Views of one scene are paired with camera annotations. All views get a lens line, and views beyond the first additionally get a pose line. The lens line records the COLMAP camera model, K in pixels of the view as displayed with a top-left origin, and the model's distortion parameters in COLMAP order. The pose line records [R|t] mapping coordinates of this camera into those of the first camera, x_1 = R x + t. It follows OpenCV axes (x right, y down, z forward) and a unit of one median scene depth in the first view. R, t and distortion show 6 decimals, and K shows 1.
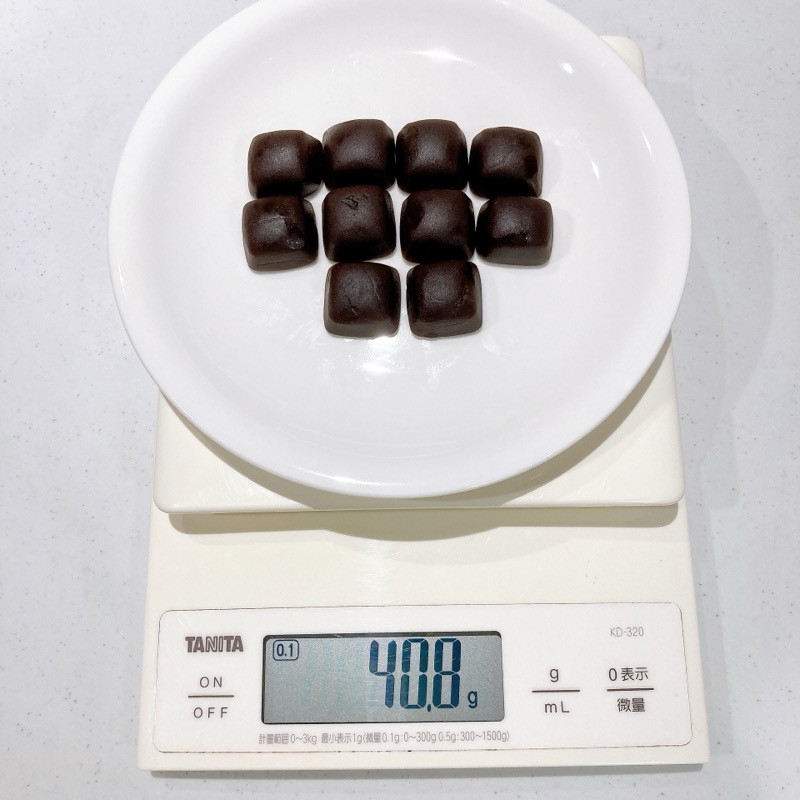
lens RADIAL K [[4772.1, 0, 399.3], [0, 4772.1, 400.4], [0, 0, 1]] dist [1.488259, 0.000000]
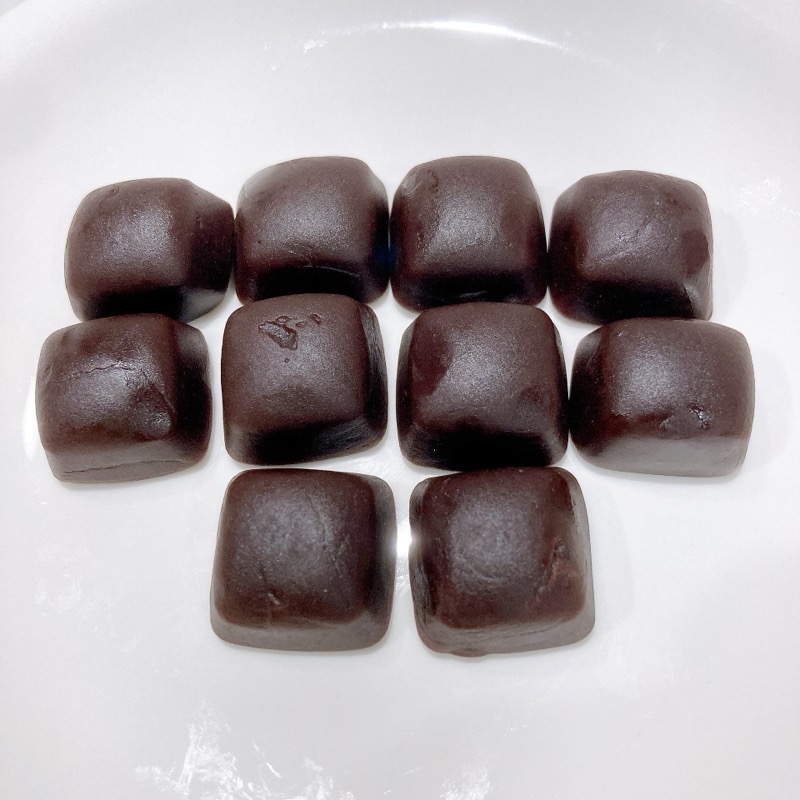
lens RADIAL K [[4772.1, 0, 400.0], [0, 4772.1, 399.7], [0, 0, 1]] dist [1.488259, 0.000000]
pose [[0.999948, 0.010135, -0.000717, 0.000743], [-0.010155, 0.999225, -0.038024, -0.017744], [0.000331, 0.038030, 0.999277, 0.543441]]
